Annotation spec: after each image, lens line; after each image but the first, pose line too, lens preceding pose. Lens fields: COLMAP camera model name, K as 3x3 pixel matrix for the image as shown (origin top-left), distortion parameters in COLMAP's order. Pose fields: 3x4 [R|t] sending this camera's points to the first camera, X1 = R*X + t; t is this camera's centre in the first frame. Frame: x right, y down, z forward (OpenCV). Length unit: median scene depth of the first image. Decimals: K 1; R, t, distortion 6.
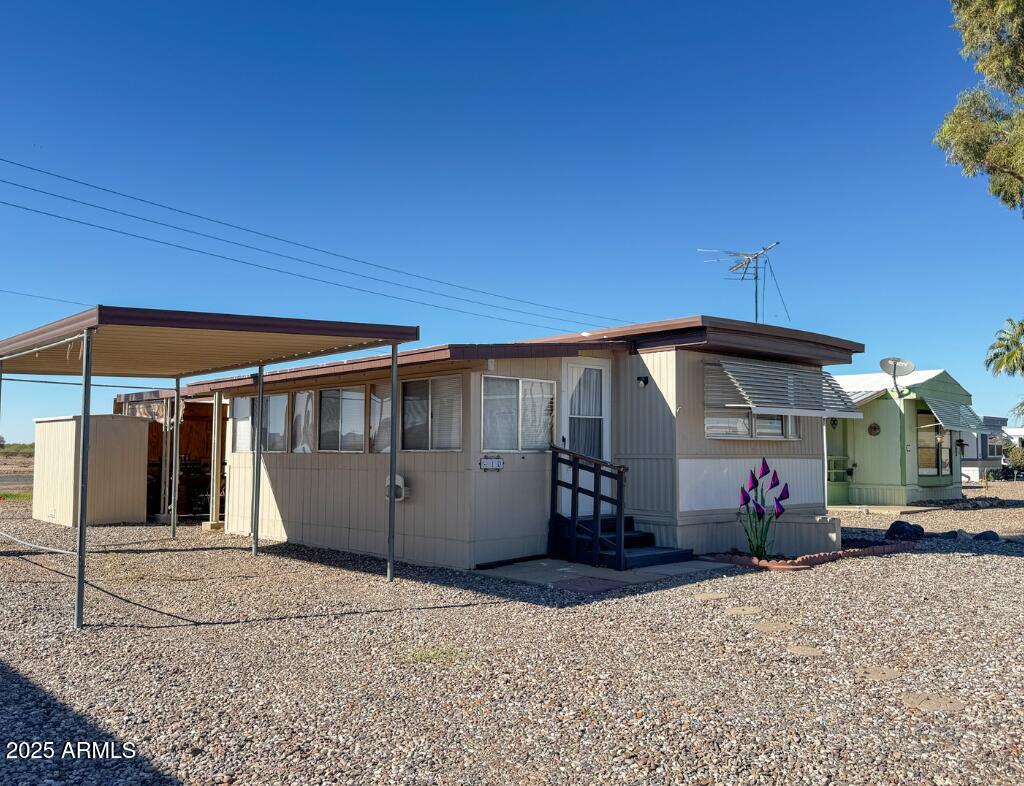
lens RADIAL K [[910.0, 0, 512.0], [0, 910.0, 393.0], [0, 0, 1]] dist [-0.000217, -0.157441]
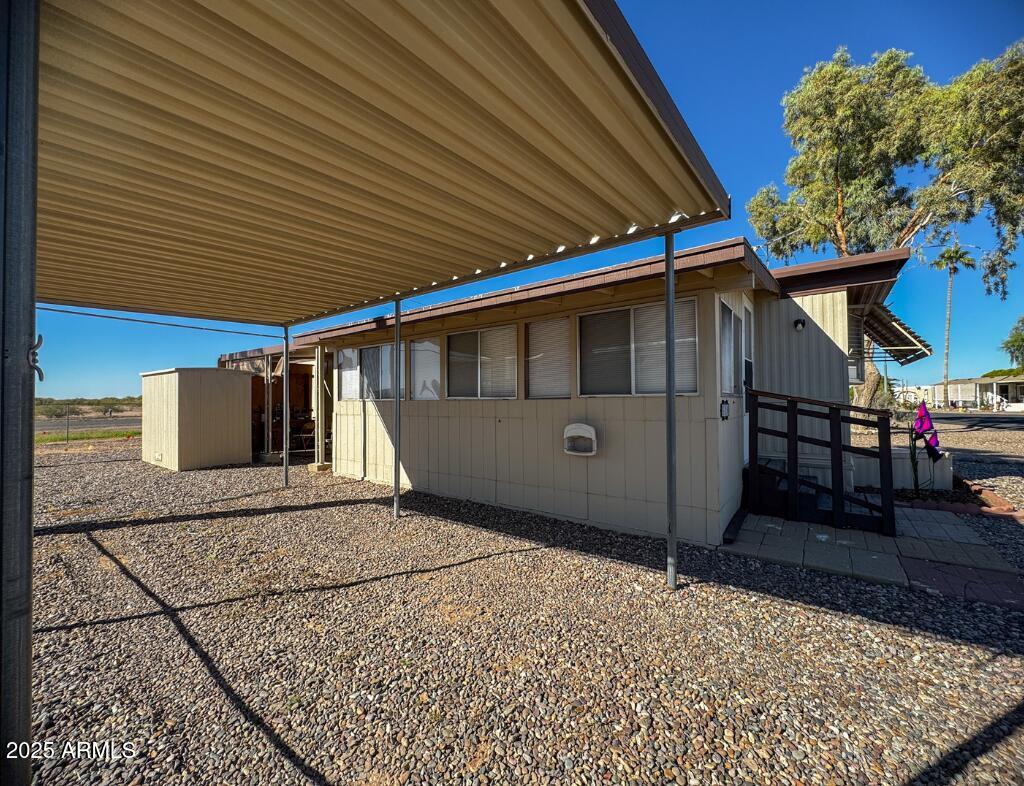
lens RADIAL K [[474.7, 0, 515.5], [0, 474.7, 387.6], [0, 0, 1]] dist [-0.000380, 0.000132]
pose [[0.988687, -0.007817, 0.149792, -0.193461], [0.001434, 0.999088, 0.042669, 0.026952], [-0.149989, -0.041971, 0.987796, 0.426819]]
